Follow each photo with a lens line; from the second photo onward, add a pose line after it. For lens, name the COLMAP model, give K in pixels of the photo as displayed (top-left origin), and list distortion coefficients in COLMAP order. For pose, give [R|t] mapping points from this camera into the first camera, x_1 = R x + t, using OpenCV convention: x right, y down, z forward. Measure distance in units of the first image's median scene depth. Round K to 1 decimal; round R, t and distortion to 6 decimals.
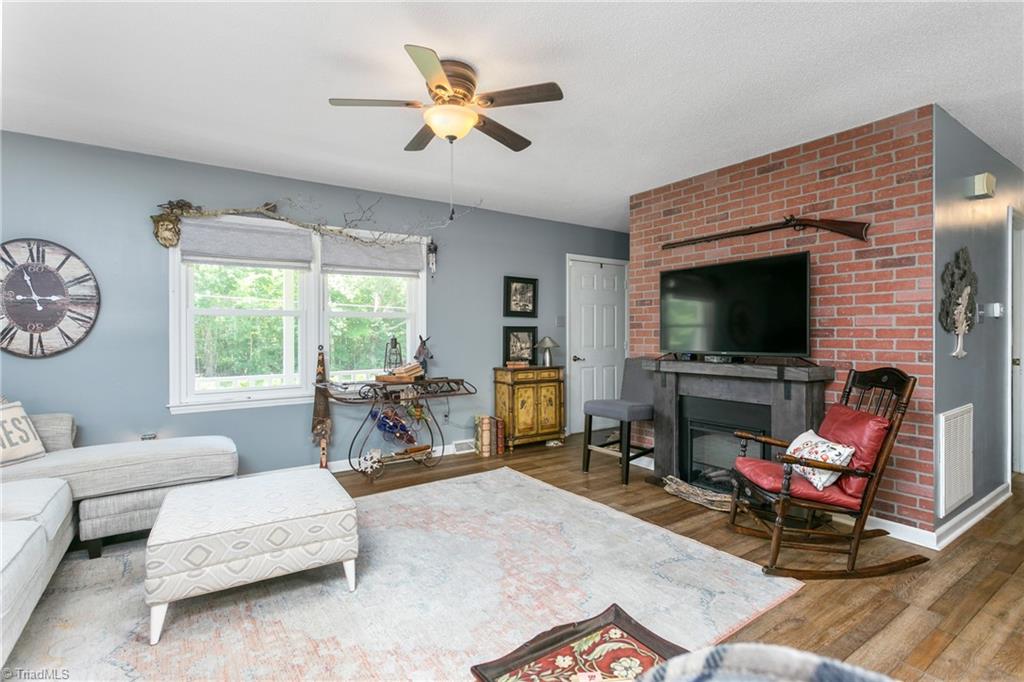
lens RADIAL K [[486.9, 0, 510.7], [0, 486.9, 331.6], [0, 0, 1]] dist [0.000241, 0.000253]
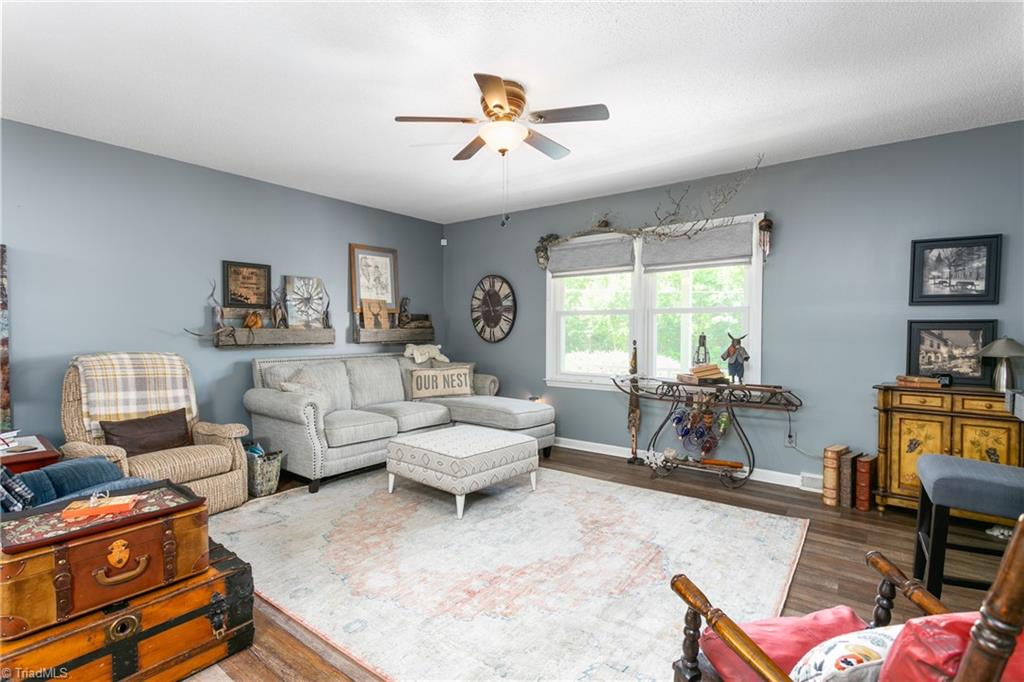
lens RADIAL K [[485.8, 0, 509.7], [0, 485.8, 339.7], [0, 0, 1]] dist [0.000136, 0.000673]
pose [[0.316667, 0.022980, -0.948258, 0.498223], [-0.002365, 0.999722, 0.023438, 0.001116], [0.948534, -0.005180, 0.316633, 0.355664]]
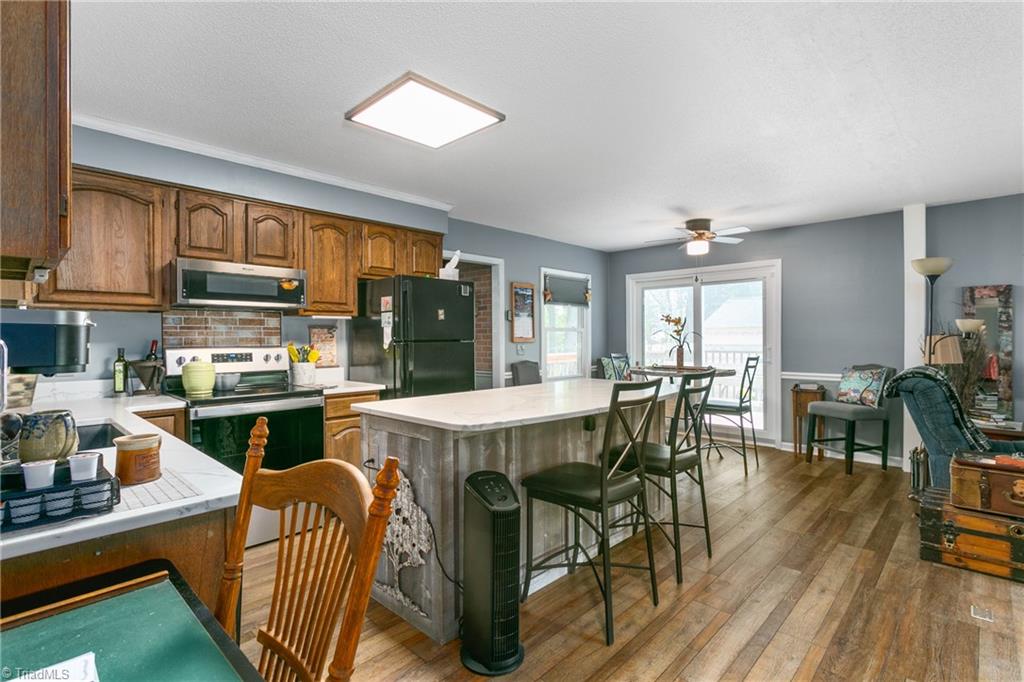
lens RADIAL K [[493.4, 0, 509.2], [0, 493.4, 336.7], [0, 0, 1]] dist [0.001446, 0.000311]
pose [[-0.977874, 0.005576, -0.209120, 0.785317], [0.005758, 0.999983, -0.000264, -0.016520], [0.209115, -0.001462, -0.977890, 0.638808]]
